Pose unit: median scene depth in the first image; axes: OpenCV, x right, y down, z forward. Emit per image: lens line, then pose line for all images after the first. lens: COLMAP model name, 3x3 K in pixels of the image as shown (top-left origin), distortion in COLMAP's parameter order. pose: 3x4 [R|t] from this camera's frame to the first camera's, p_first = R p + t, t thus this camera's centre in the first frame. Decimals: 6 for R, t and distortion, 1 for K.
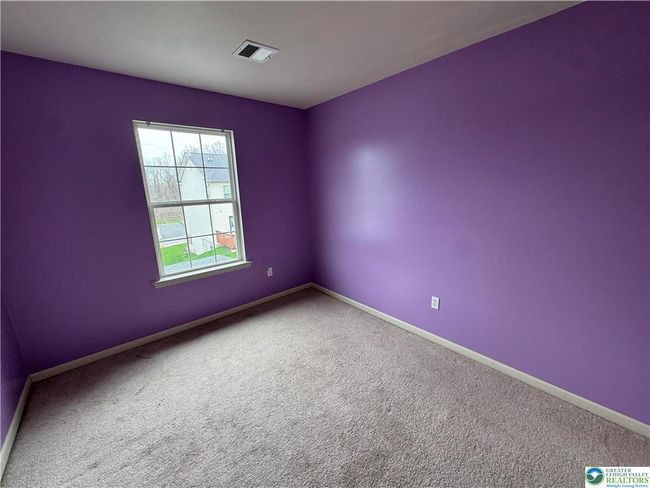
lens RADIAL K [[259.7, 0, 325.0], [0, 259.7, 244.0], [0, 0, 1]] dist [0.000114, -0.000037]
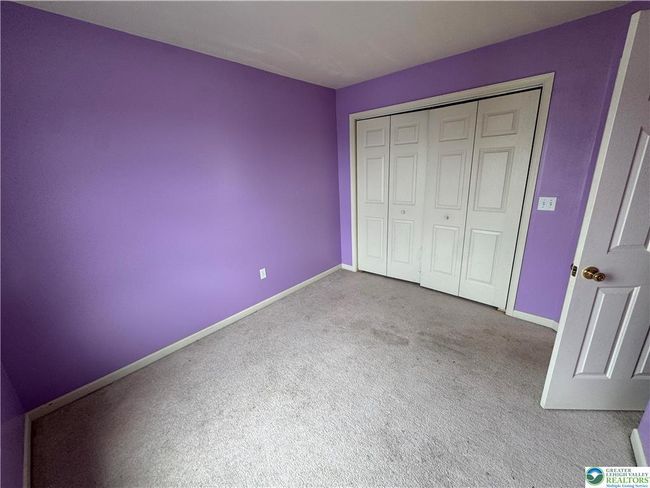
lens RADIAL K [[259.7, 0, 325.0], [0, 259.7, 244.0], [0, 0, 1]] dist [0.000114, -0.000037]
pose [[-0.120325, -0.261530, 0.957666, -0.718162], [0.269571, 0.919821, 0.285064, -0.164904], [-0.955434, 0.292459, -0.040177, 0.717241]]
